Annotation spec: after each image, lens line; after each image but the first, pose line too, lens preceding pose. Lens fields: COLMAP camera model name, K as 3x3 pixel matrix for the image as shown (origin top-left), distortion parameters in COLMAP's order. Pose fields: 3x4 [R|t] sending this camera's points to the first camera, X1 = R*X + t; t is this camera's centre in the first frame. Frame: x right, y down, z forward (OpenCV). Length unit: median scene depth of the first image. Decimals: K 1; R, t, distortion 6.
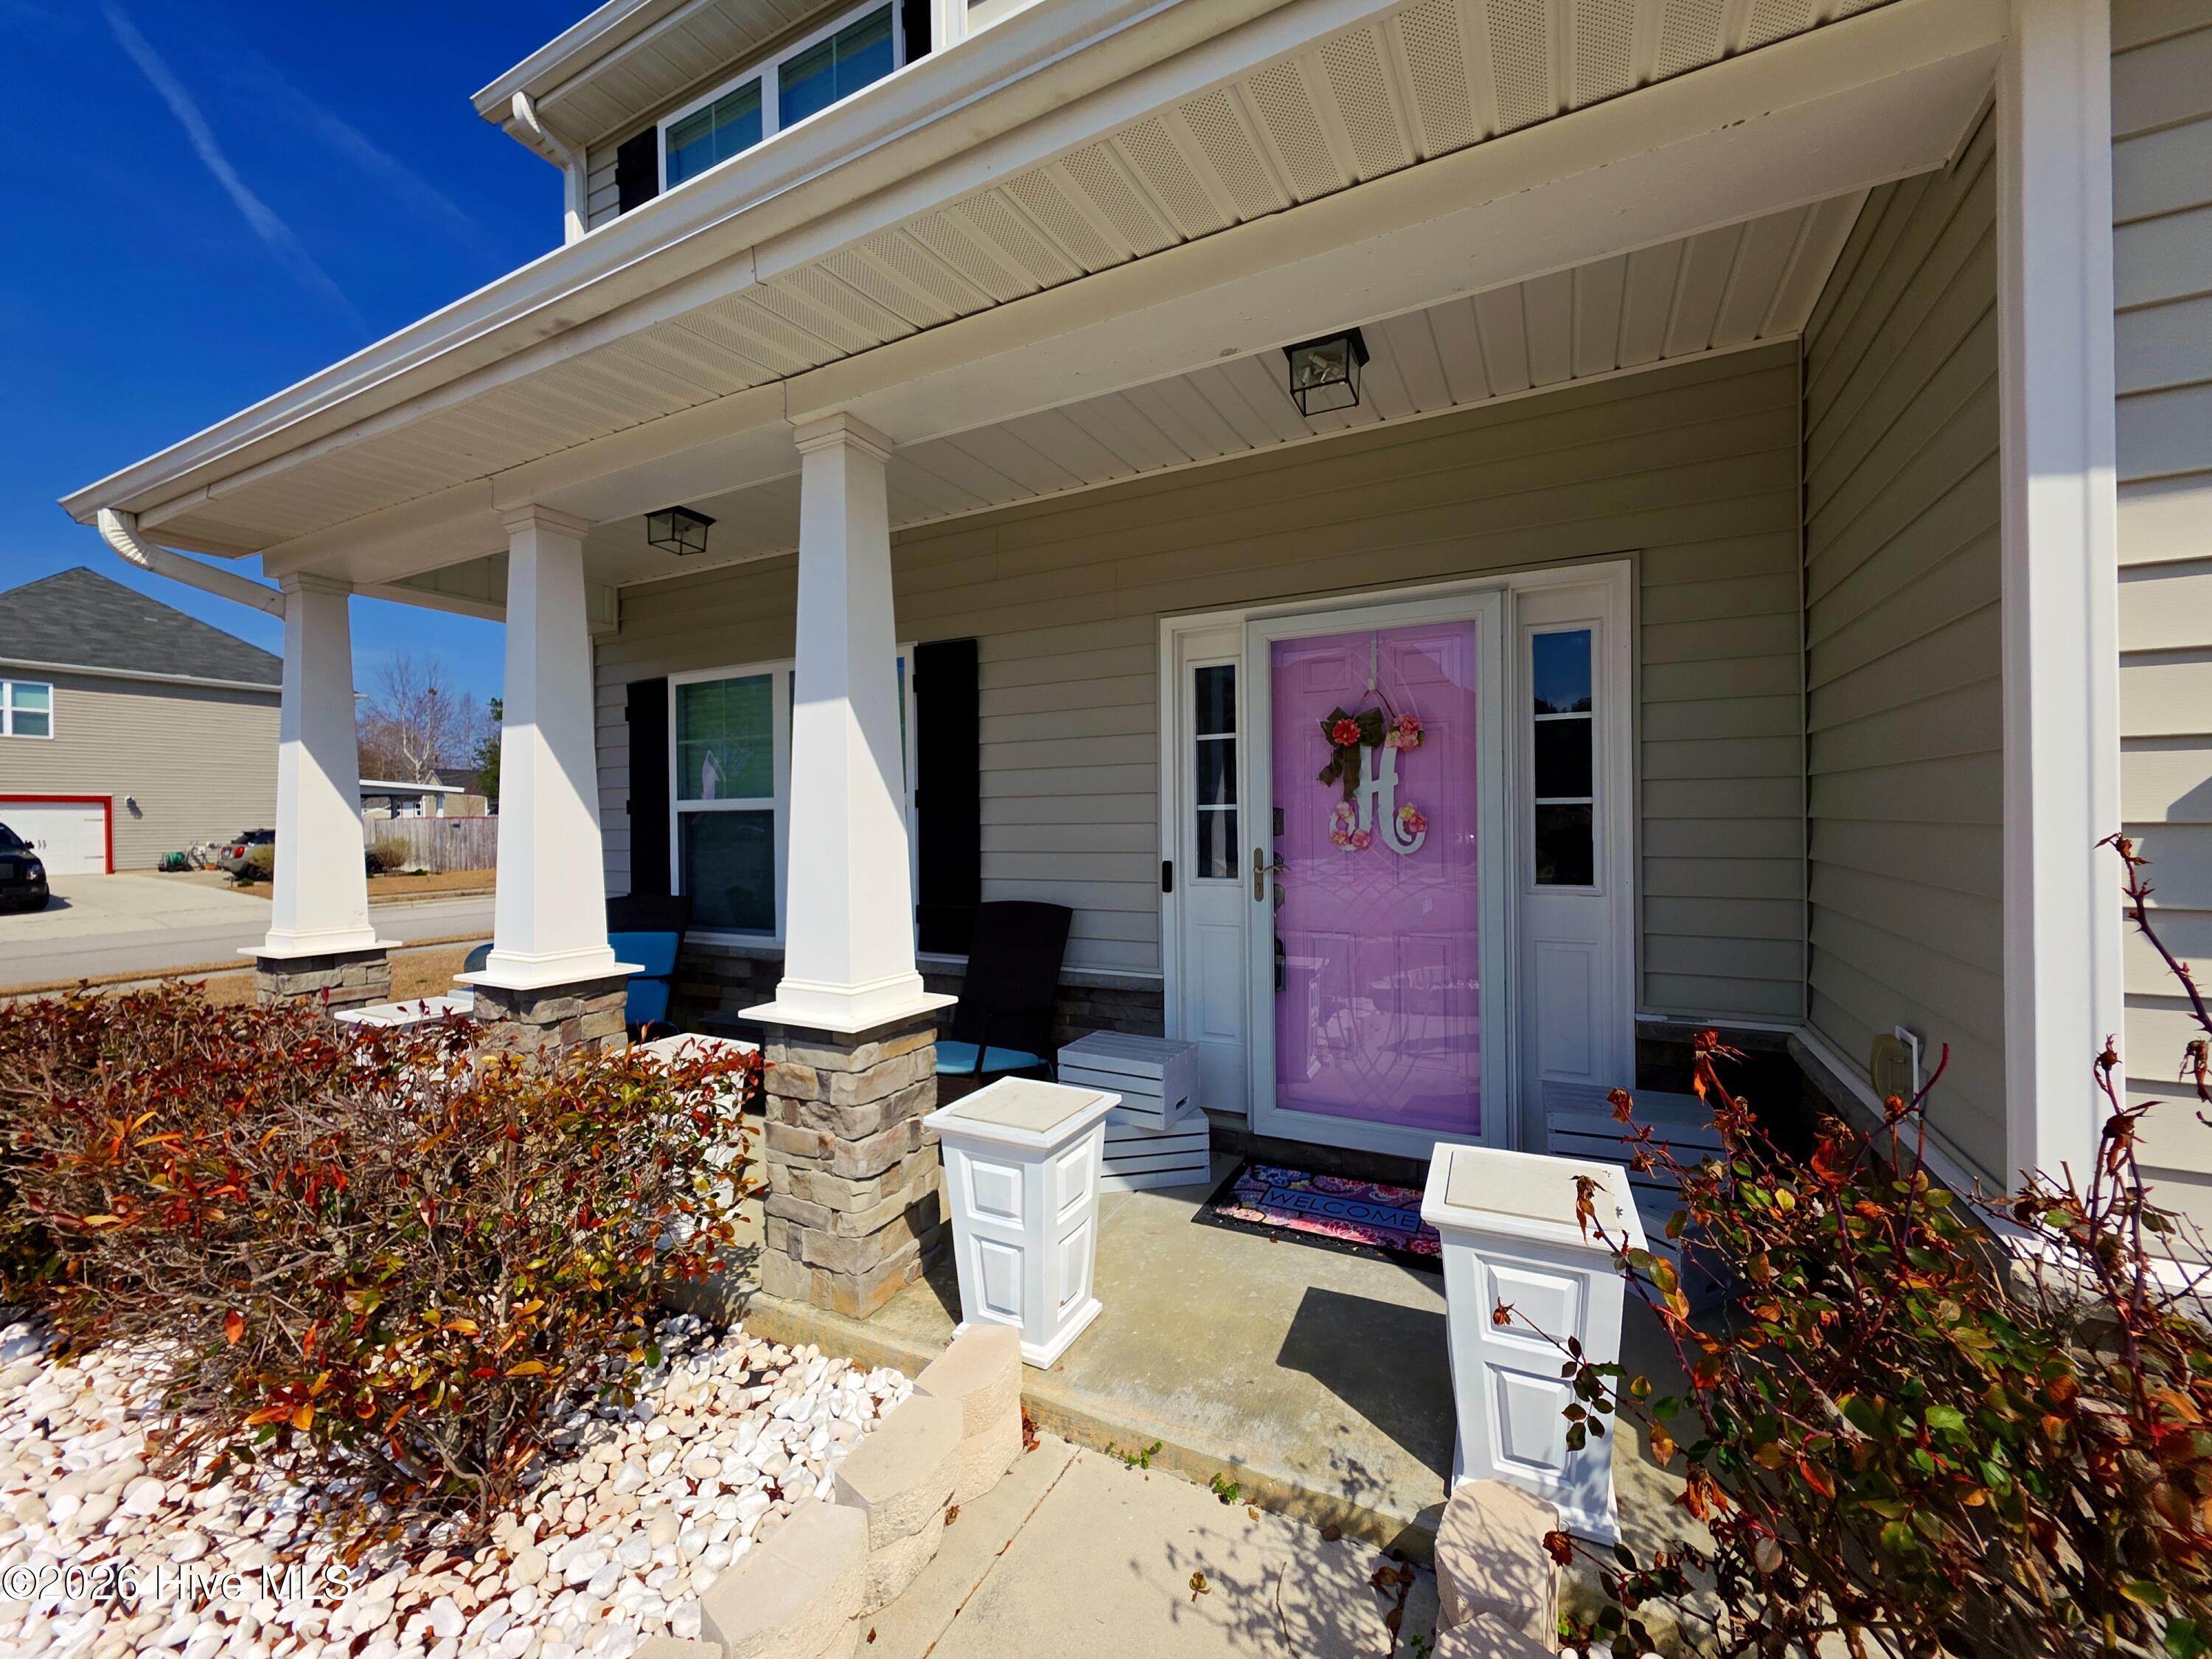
lens RADIAL K [[889.9, 0, 1114.5], [0, 889.9, 820.2], [0, 0, 1]] dist [0.002135, 0.000194]
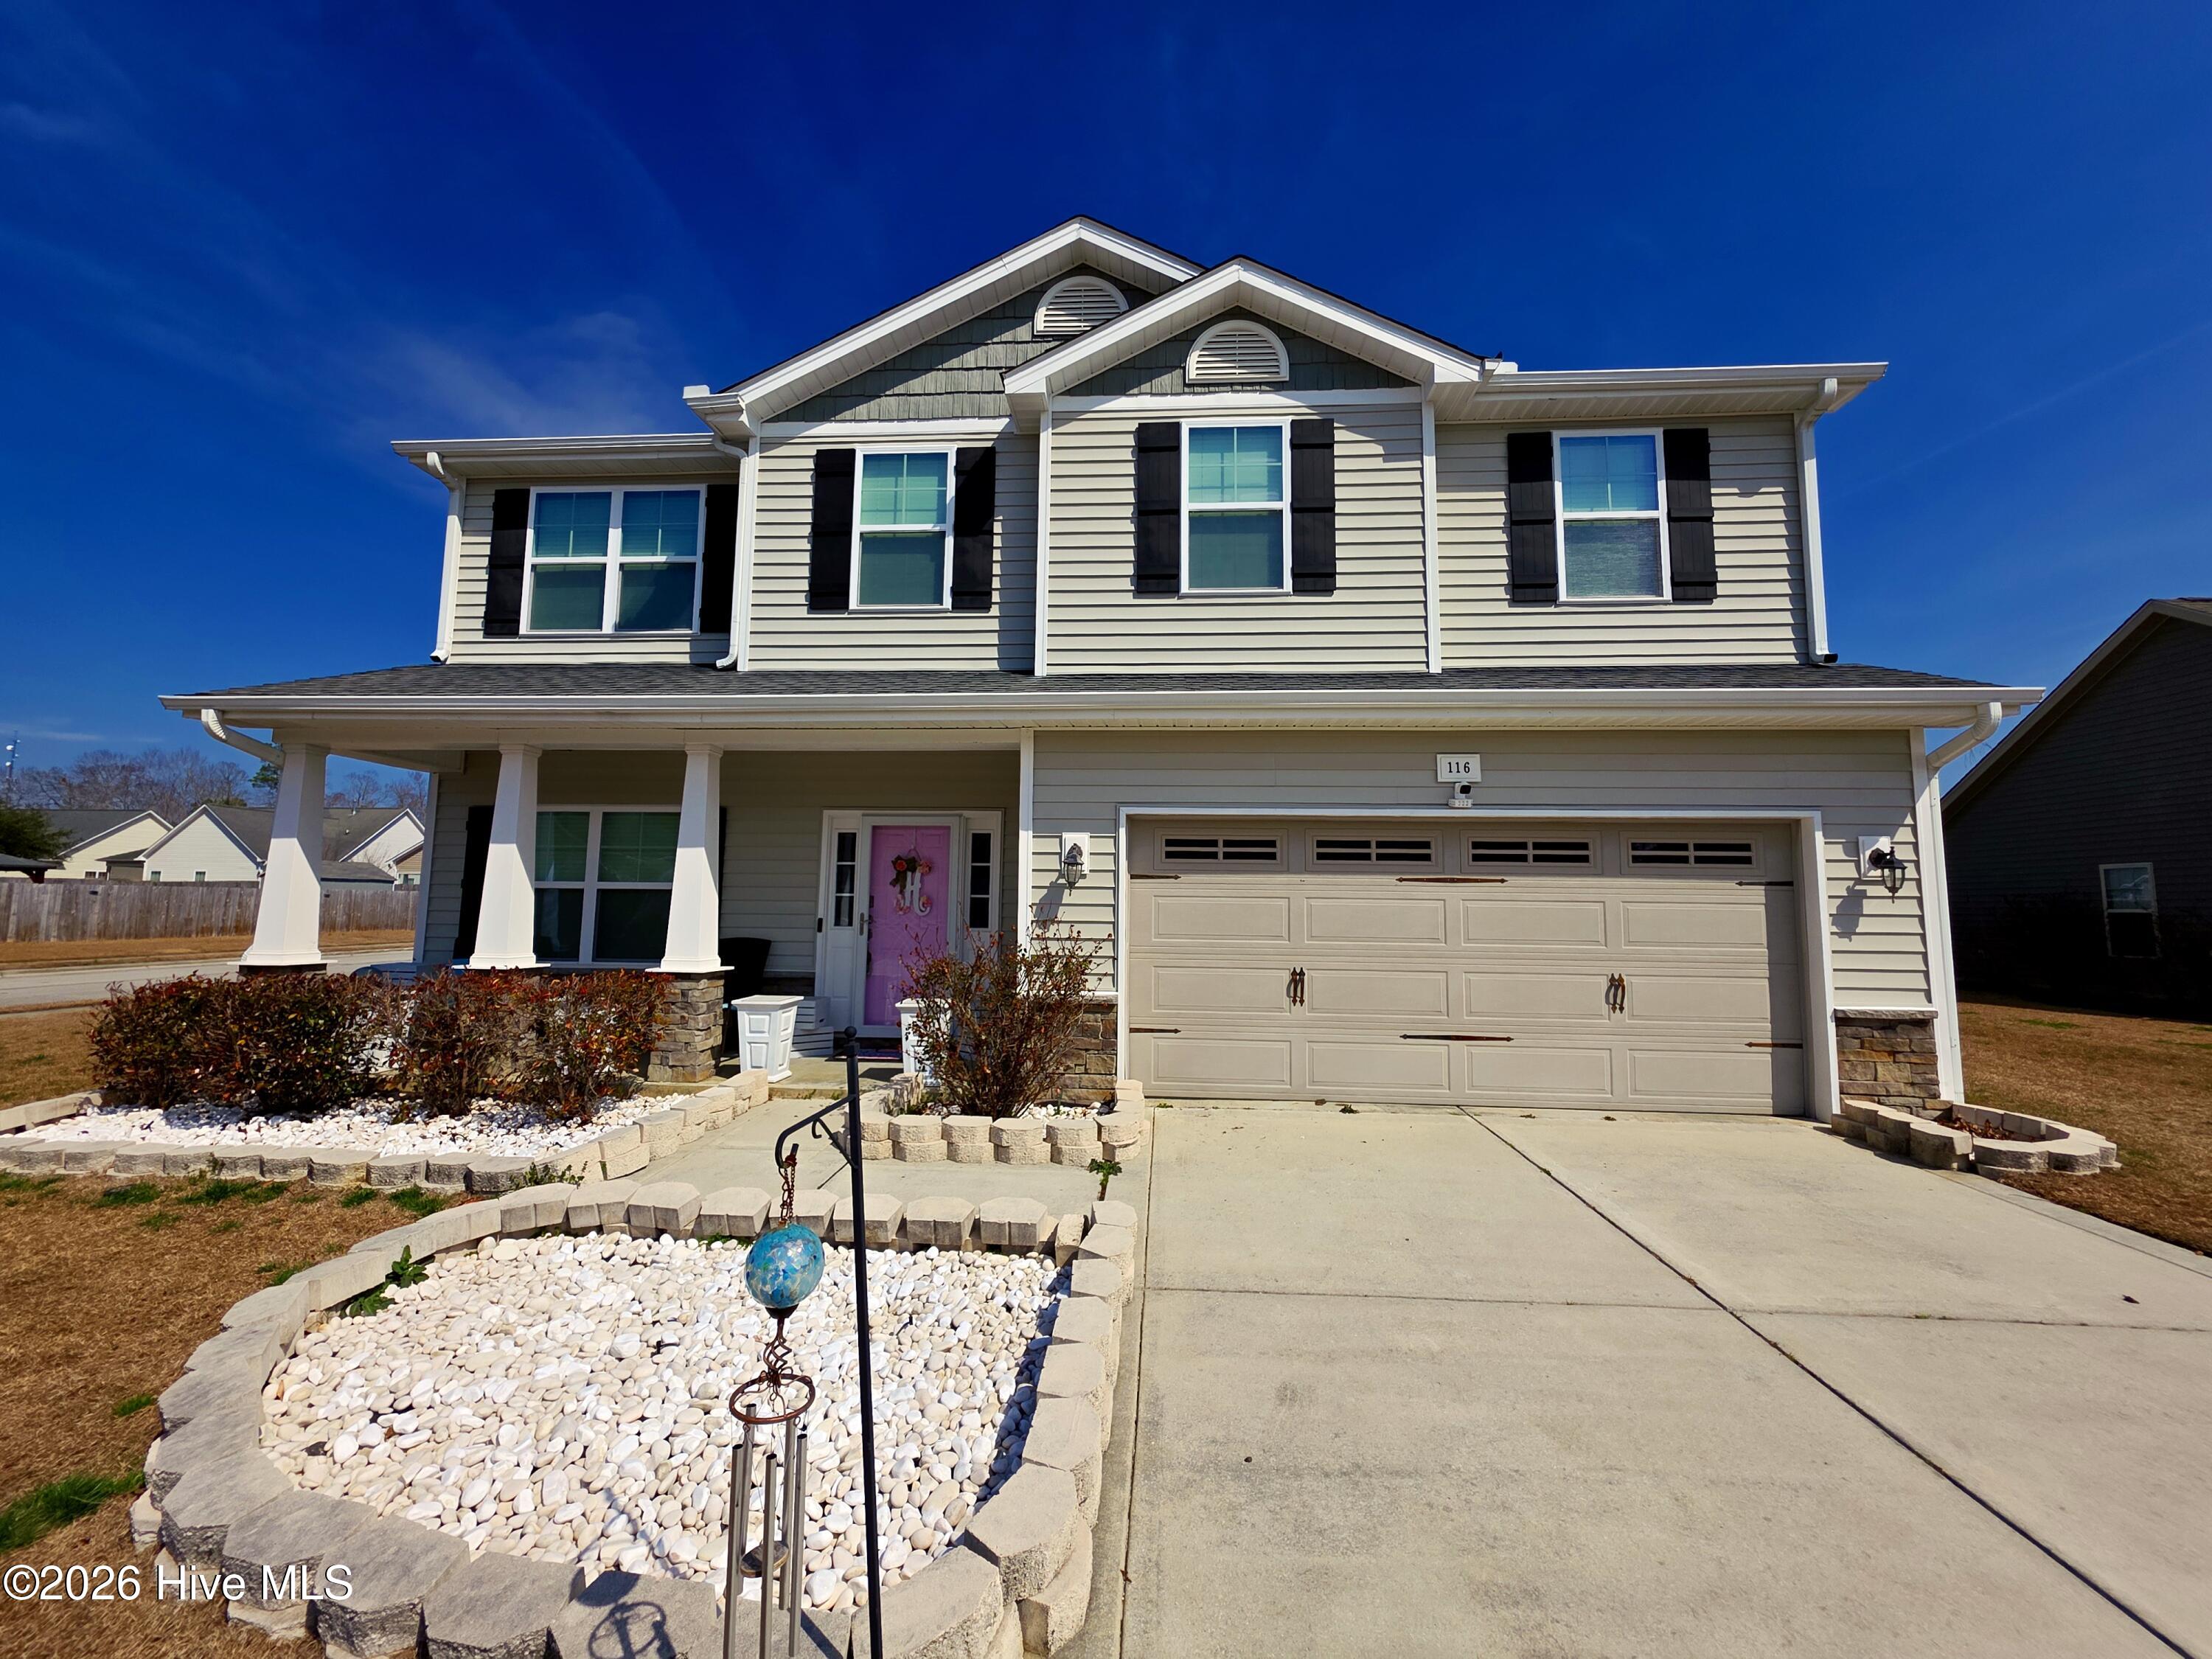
lens RADIAL K [[889.9, 0, 1114.5], [0, 889.9, 820.2], [0, 0, 1]] dist [0.002135, 0.000194]
pose [[0.914764, 0.064954, 0.398732, -0.180856], [-0.023699, 0.993918, -0.107541, 0.025691], [-0.403292, 0.088925, 0.910740, -1.421317]]
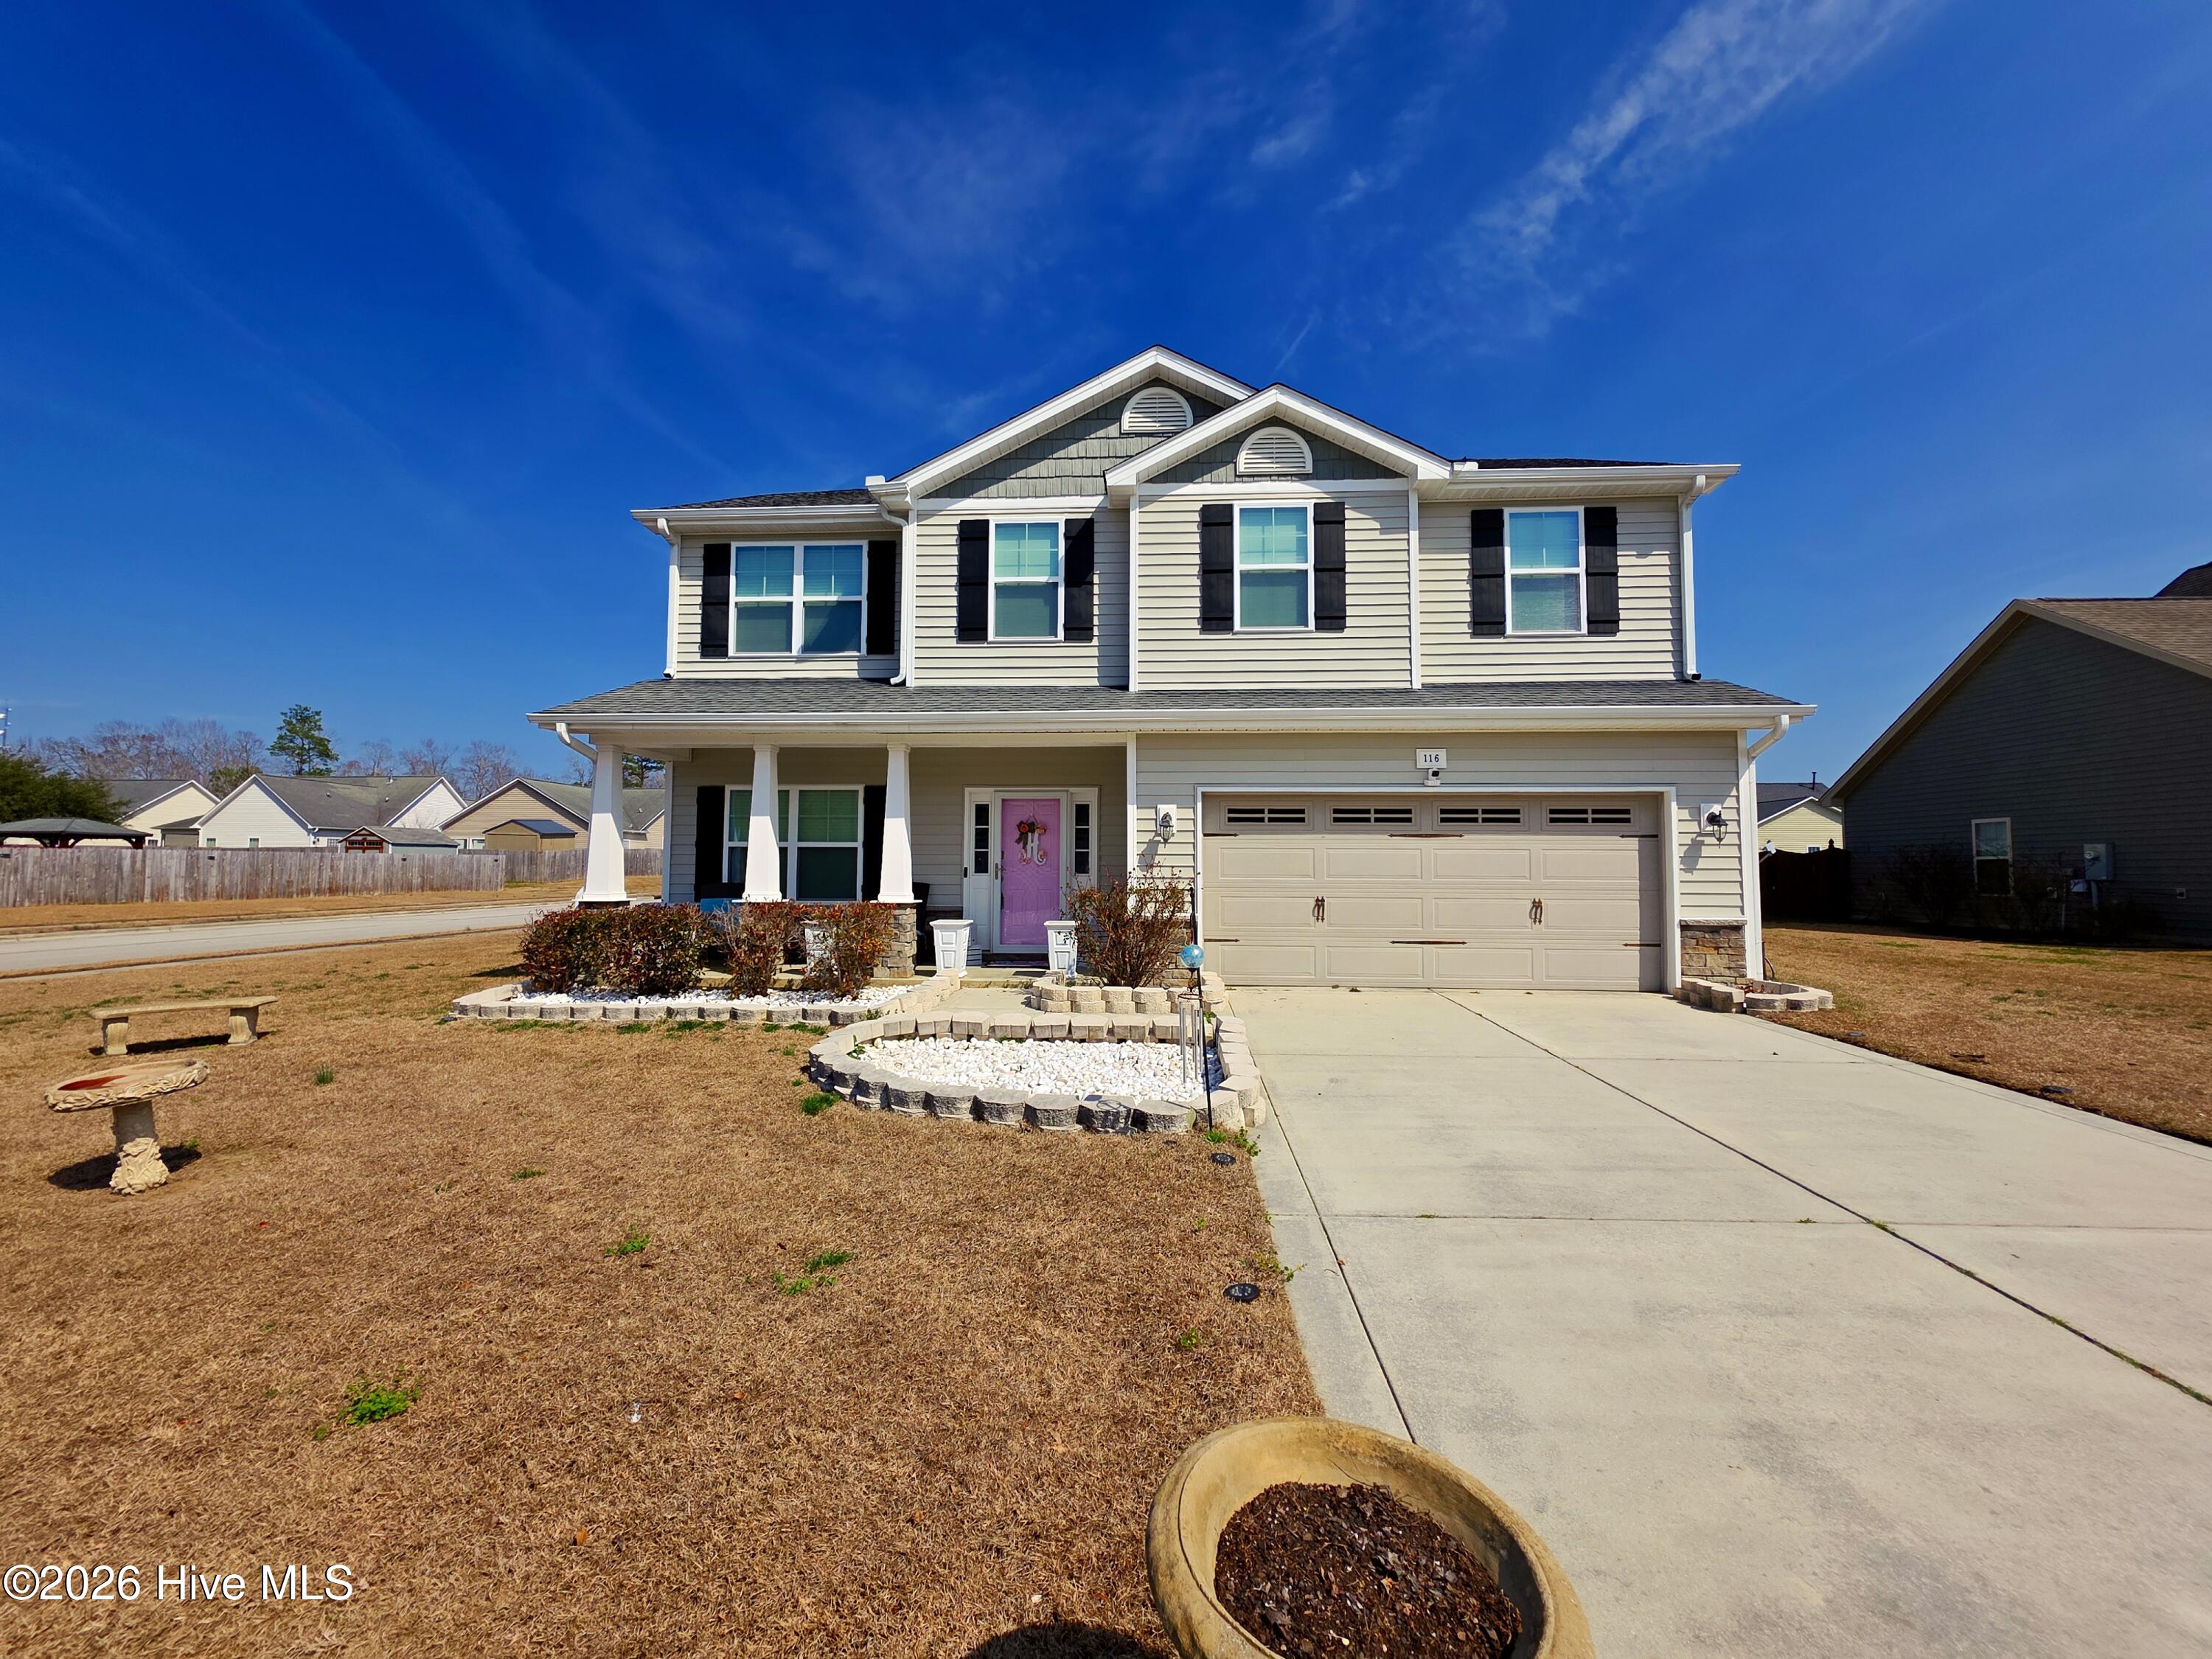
lens RADIAL K [[889.9, 0, 1114.5], [0, 889.9, 820.2], [0, 0, 1]] dist [0.002135, 0.000194]
pose [[0.912680, 0.040354, 0.406677, -0.753350], [-0.015850, 0.997859, -0.063447, 0.073638], [-0.408366, 0.051461, 0.911366, -2.082350]]
